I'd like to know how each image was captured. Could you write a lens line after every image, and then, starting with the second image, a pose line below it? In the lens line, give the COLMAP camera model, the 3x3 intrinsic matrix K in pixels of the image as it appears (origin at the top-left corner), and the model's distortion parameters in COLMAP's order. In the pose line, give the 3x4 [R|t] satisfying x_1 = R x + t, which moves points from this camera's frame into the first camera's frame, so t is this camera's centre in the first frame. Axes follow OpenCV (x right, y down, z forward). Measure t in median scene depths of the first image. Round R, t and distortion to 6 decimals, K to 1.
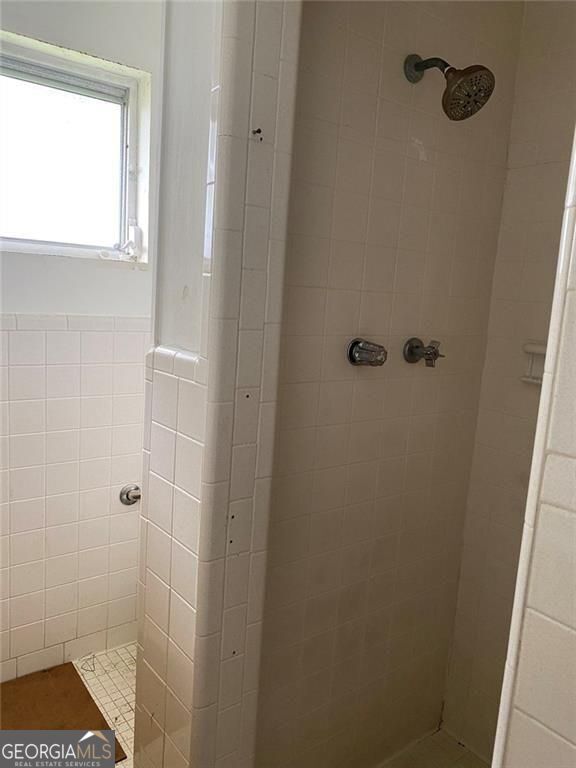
lens RADIAL K [[585.3, 0, 285.2], [0, 585.3, 383.7], [0, 0, 1]] dist [0.061524, -0.069447]
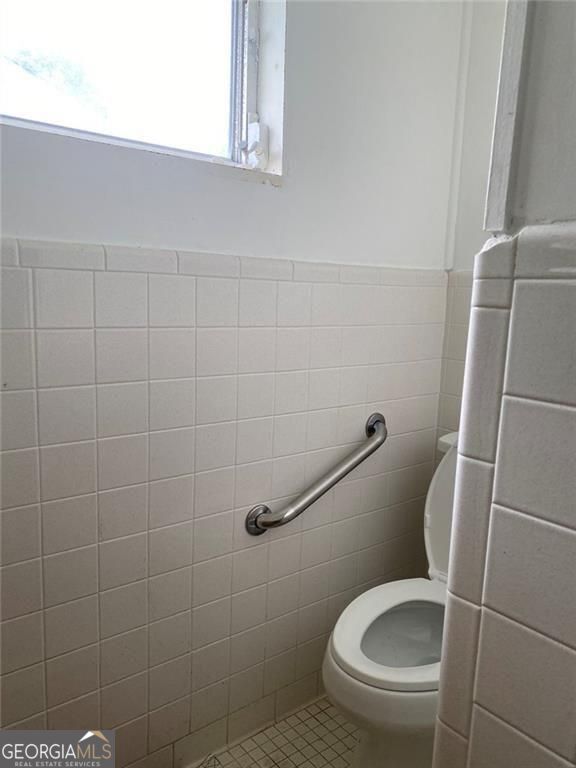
lens RADIAL K [[585.3, 0, 290.2], [0, 585.3, 385.1], [0, 0, 1]] dist [0.061524, -0.069447]
pose [[0.999628, -0.027224, 0.001427, -0.228619], [0.027208, 0.999577, 0.010225, 0.025552], [-0.001705, -0.010182, 0.999947, 0.325586]]
